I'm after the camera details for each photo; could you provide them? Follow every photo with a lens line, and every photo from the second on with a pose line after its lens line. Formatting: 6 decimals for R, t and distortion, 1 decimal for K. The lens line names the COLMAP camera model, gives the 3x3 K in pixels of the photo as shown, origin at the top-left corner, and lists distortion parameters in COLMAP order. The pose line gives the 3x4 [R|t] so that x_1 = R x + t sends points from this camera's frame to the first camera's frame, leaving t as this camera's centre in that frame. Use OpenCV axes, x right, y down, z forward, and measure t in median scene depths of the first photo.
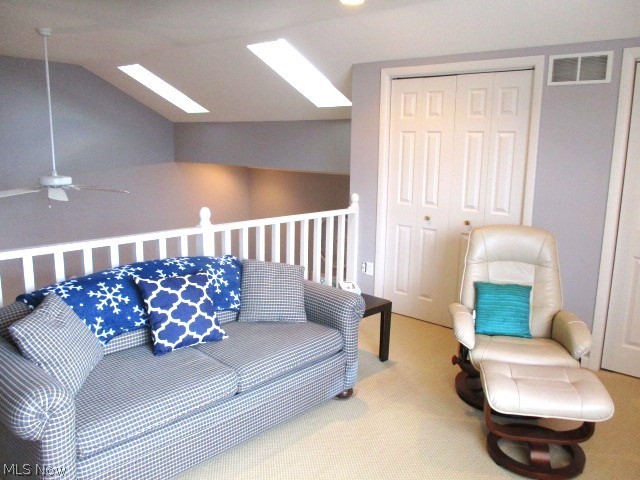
lens RADIAL K [[522.0, 0, 324.0], [0, 522.0, 238.8], [0, 0, 1]] dist [-0.033438, -0.003774]
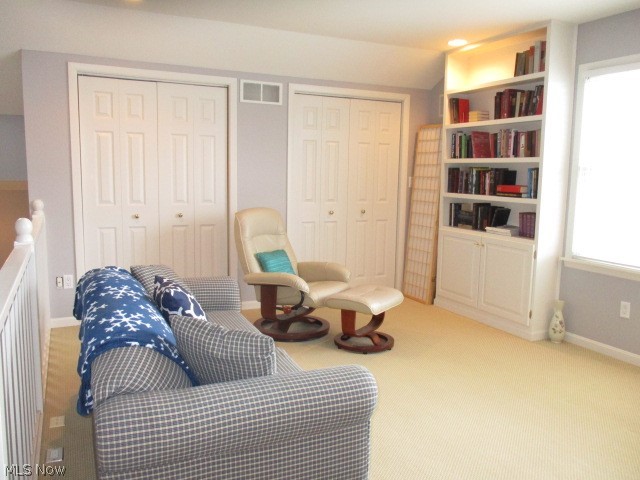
lens RADIAL K [[522.0, 0, 324.4], [0, 522.0, 240.4], [0, 0, 1]] dist [-0.033438, -0.003774]
pose [[0.396150, -0.132001, 0.908648, -0.729713], [0.148919, 0.985746, 0.078276, -0.022231], [-0.906029, 0.104306, 0.410161, 0.304993]]
